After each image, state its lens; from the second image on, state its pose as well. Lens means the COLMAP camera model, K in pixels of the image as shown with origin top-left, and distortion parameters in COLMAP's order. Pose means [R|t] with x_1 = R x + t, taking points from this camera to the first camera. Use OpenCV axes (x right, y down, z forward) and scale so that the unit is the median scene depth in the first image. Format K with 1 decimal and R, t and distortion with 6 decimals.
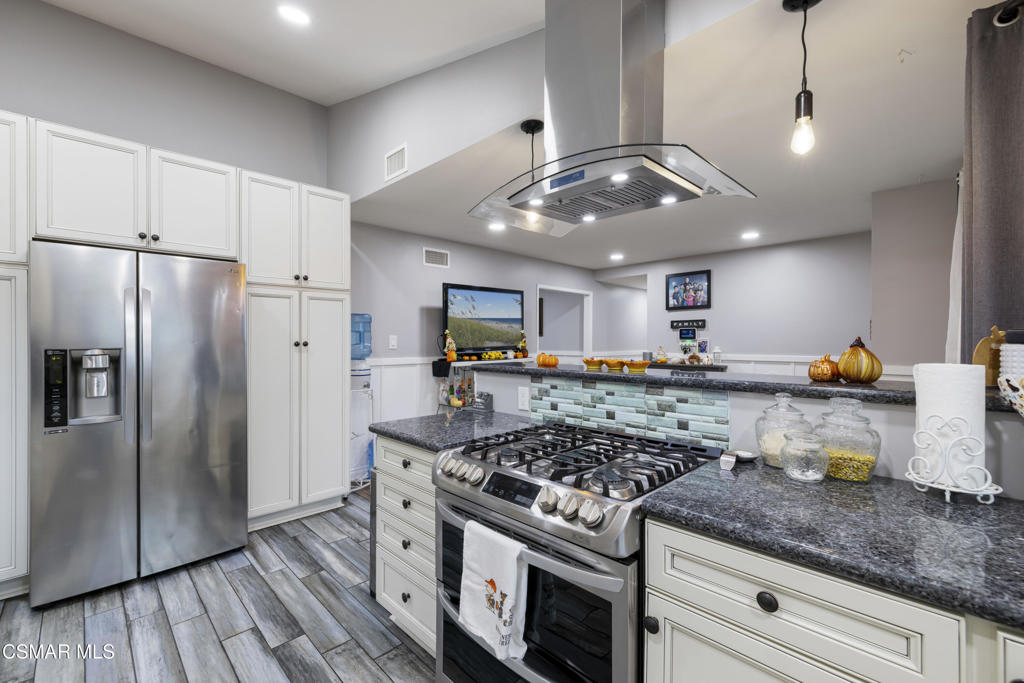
lens RADIAL K [[437.5, 0, 504.4], [0, 437.5, 337.3], [0, 0, 1]] dist [0.002109, 0.000413]
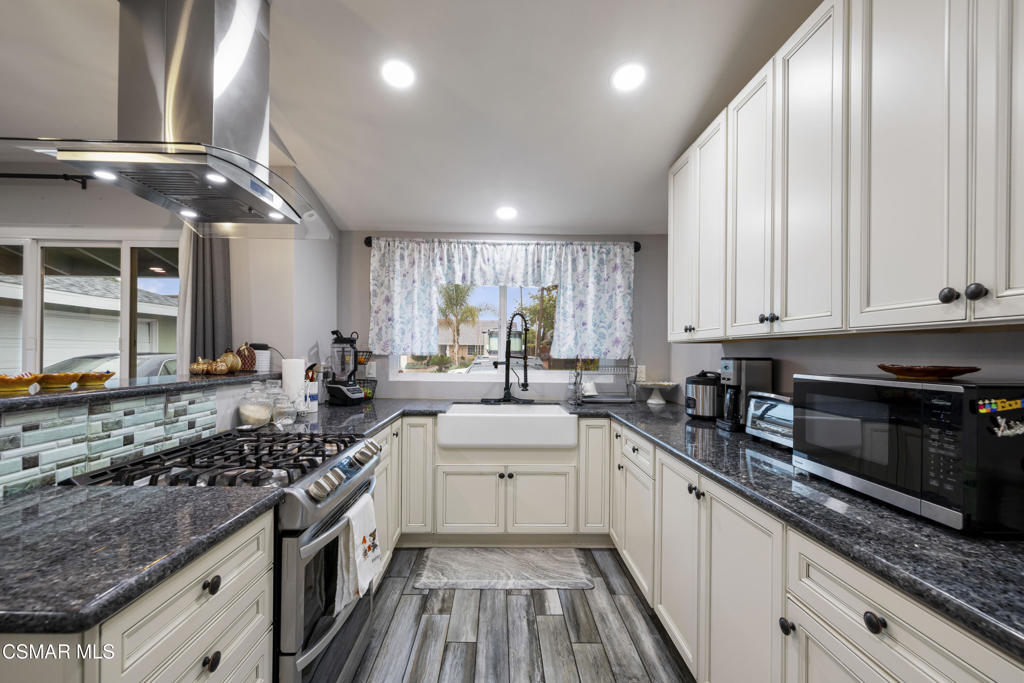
lens RADIAL K [[437.5, 0, 505.8], [0, 437.5, 357.0], [0, 0, 1]] dist [0.002109, 0.000413]
pose [[-0.732935, -0.013237, 0.680169, -0.577792], [-0.015118, 0.999881, 0.003168, 0.009967], [-0.680130, -0.007961, -0.733048, 0.803616]]
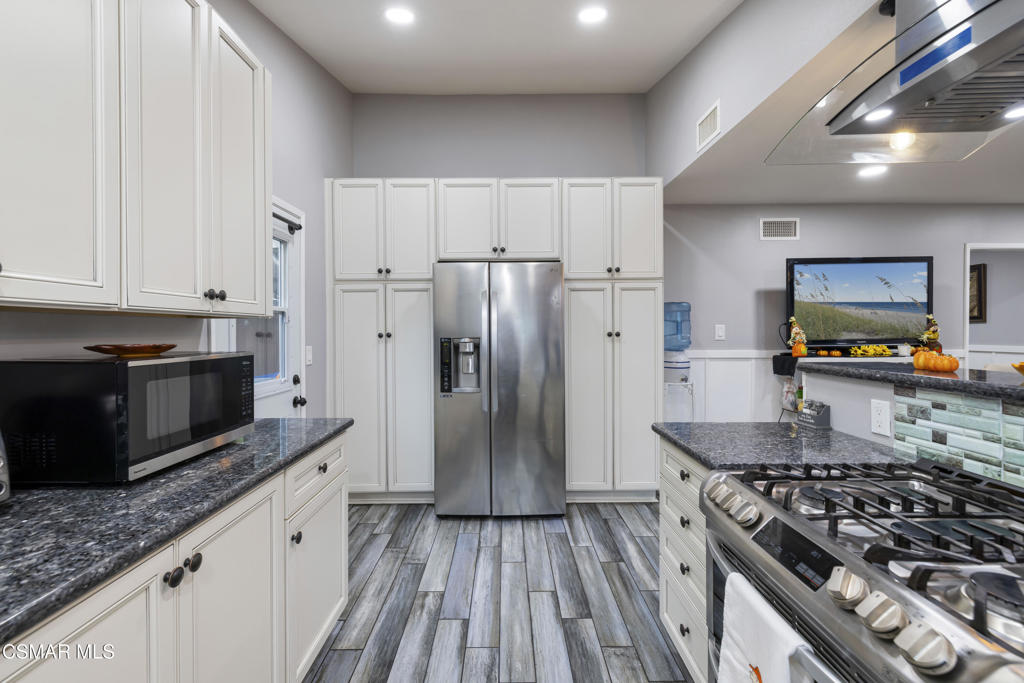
lens RADIAL K [[437.5, 0, 505.5], [0, 437.5, 333.0], [0, 0, 1]] dist [0.002109, 0.000413]
pose [[0.717128, 0.000868, -0.696941, 0.085046], [0.008783, 0.999909, 0.010283, -0.000830], [0.696886, -0.013496, 0.717055, 0.103054]]
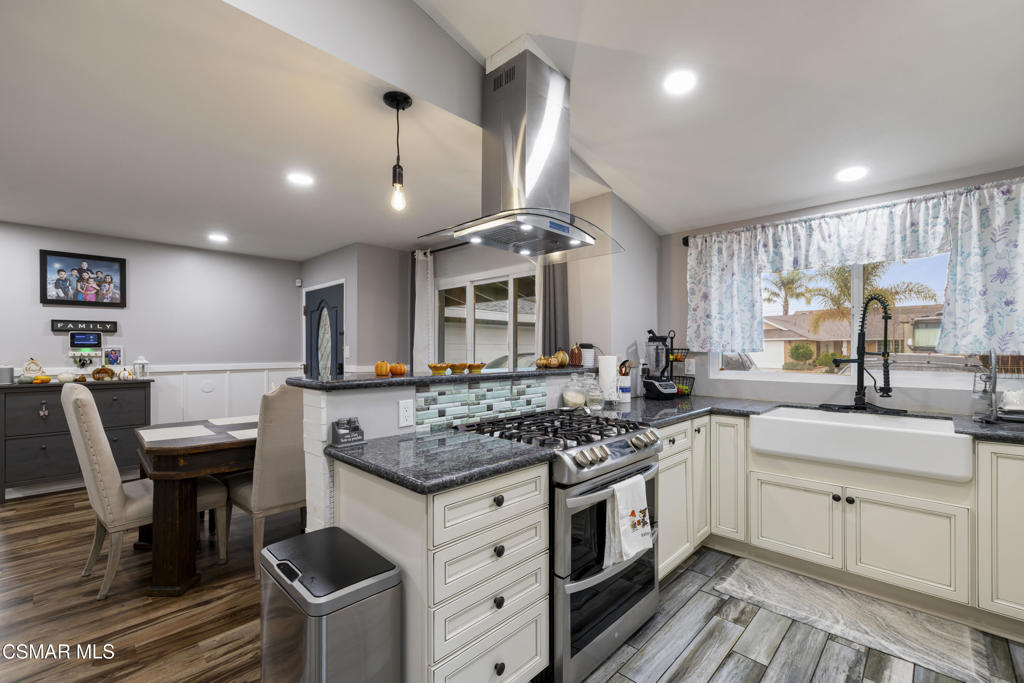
lens RADIAL K [[437.5, 0, 505.7], [0, 437.5, 354.5], [0, 0, 1]] dist [0.002109, 0.000413]
pose [[-0.024074, -0.008476, 0.999674, -0.709560], [-0.006493, 0.999944, 0.008322, 0.013355], [-0.999689, -0.006291, -0.024128, 0.707630]]
